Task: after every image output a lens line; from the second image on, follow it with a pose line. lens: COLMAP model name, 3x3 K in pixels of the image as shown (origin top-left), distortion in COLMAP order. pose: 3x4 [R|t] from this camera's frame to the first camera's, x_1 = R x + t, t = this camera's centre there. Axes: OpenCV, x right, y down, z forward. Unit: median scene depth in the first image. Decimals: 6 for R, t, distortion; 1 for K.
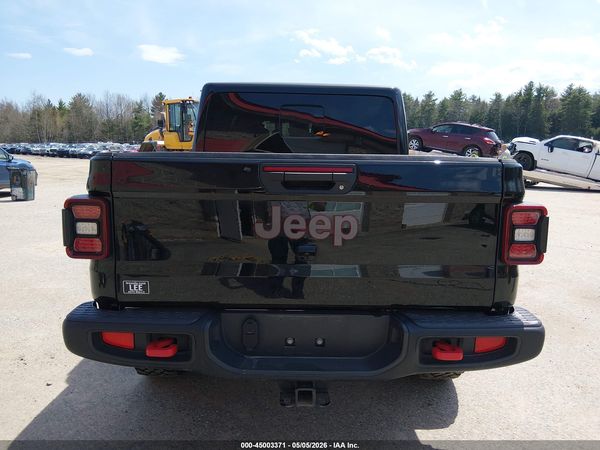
lens RADIAL K [[455.5, 0, 300.0], [0, 455.5, 221.7], [0, 0, 1]] dist [0.064833, -0.109375]
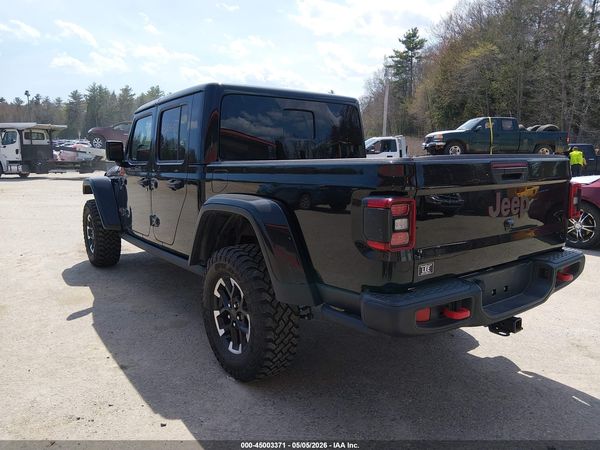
lens RADIAL K [[455.5, 0, 299.9], [0, 455.5, 224.3], [0, 0, 1]] dist [0.064833, -0.109375]
pose [[0.810077, -0.105768, 0.576705, -0.660982], [0.098111, 0.994179, 0.044520, -0.029630], [-0.578057, 0.020516, 0.815738, 0.111341]]
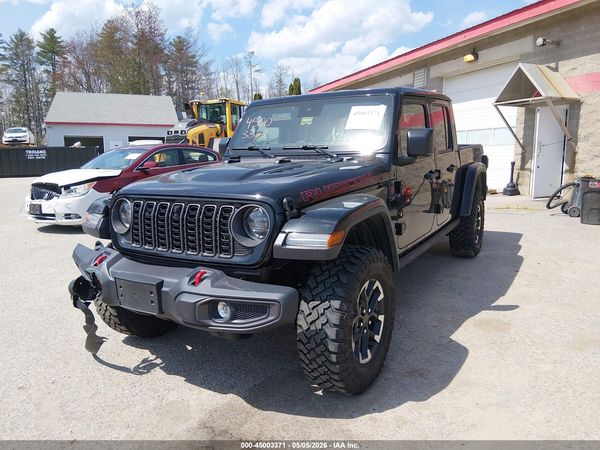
lens RADIAL K [[455.5, 0, 300.8], [0, 455.5, 225.4], [0, 0, 1]] dist [0.064833, -0.109375]
pose [[-0.858620, -0.083712, 0.505731, -0.591618], [0.080903, 0.952081, 0.294952, -0.394804], [-0.506188, 0.294167, -0.810703, 2.624046]]
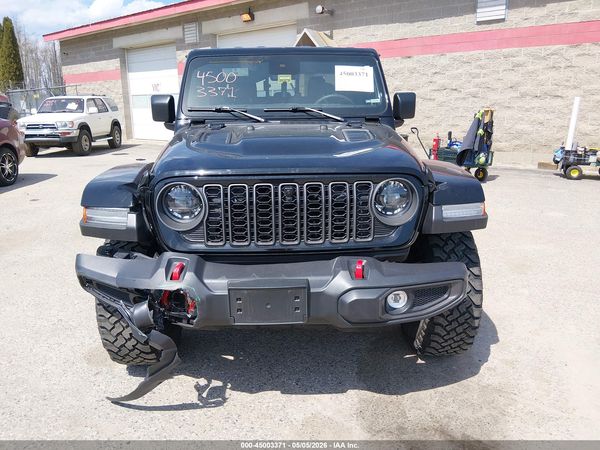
lens RADIAL K [[455.5, 0, 300.2], [0, 455.5, 226.3], [0, 0, 1]] dist [0.064833, -0.109375]
pose [[-0.999475, 0.000881, -0.032376, -0.004231], [-0.012065, 0.917549, 0.397440, -0.410123], [0.030057, 0.397622, -0.917057, 2.678491]]
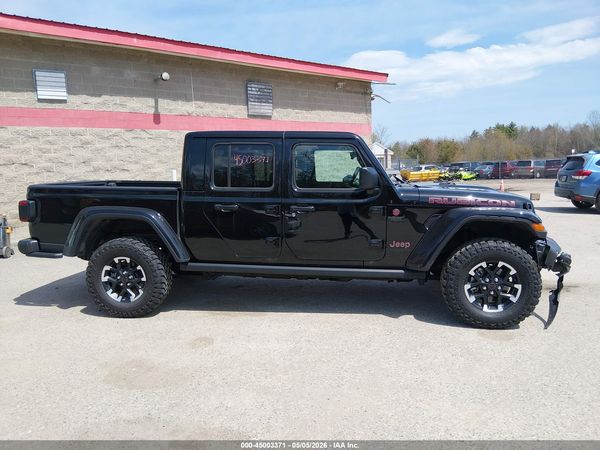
lens RADIAL K [[455.5, 0, 301.5], [0, 455.5, 223.0], [0, 0, 1]] dist [0.064833, -0.109375]
pose [[-0.168363, 0.111525, -0.979396, 1.577125], [-0.121842, 0.983605, 0.132949, -0.258562], [0.978166, 0.141716, -0.152014, 1.626441]]
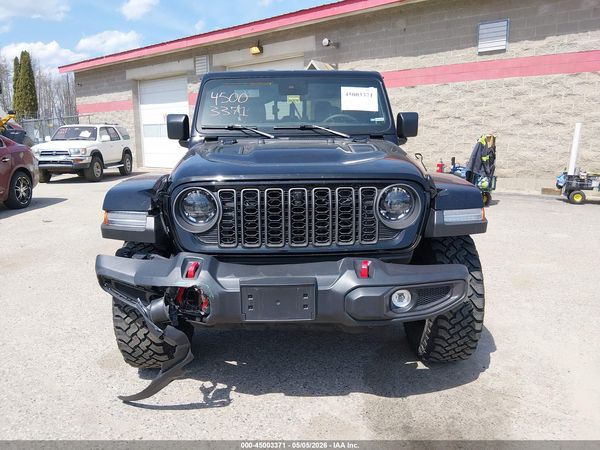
lens RADIAL K [[455.5, 0, 300.7], [0, 455.5, 225.6], [0, 0, 1]] dist [0.064833, -0.109375]
pose [[-0.999784, -0.004610, -0.020268, 0.000222], [-0.011165, 0.941573, 0.336623, -0.388473], [0.017532, 0.336777, -0.941421, 2.724840]]
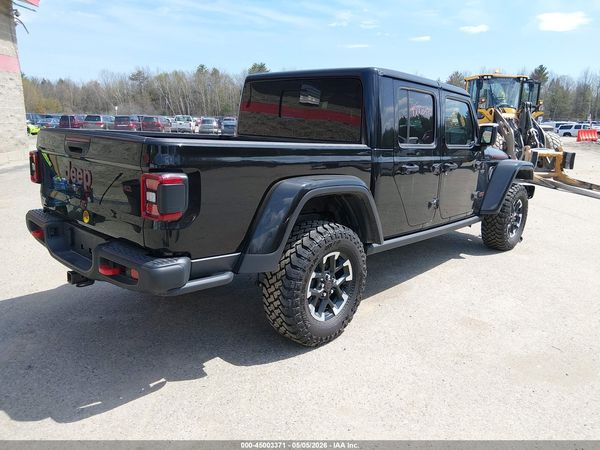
lens RADIAL K [[455.5, 0, 305.0], [0, 455.5, 224.6], [0, 0, 1]] dist [0.064833, -0.109375]
pose [[0.727261, 0.157072, -0.668146, 0.854133], [-0.120868, 0.987558, 0.100599, -0.039320], [0.675635, 0.007596, 0.737198, 0.174148]]
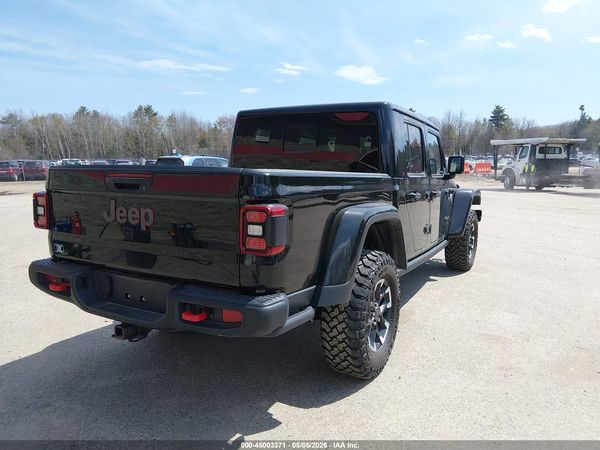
lens RADIAL K [[455.5, 0, 301.0], [0, 455.5, 223.3], [0, 0, 1]] dist [0.064833, -0.109375]
pose [[0.866590, 0.052772, -0.496222, 0.602442], [-0.065675, 0.997804, -0.008581, 0.006451], [0.494680, 0.040025, 0.868153, 0.007688]]
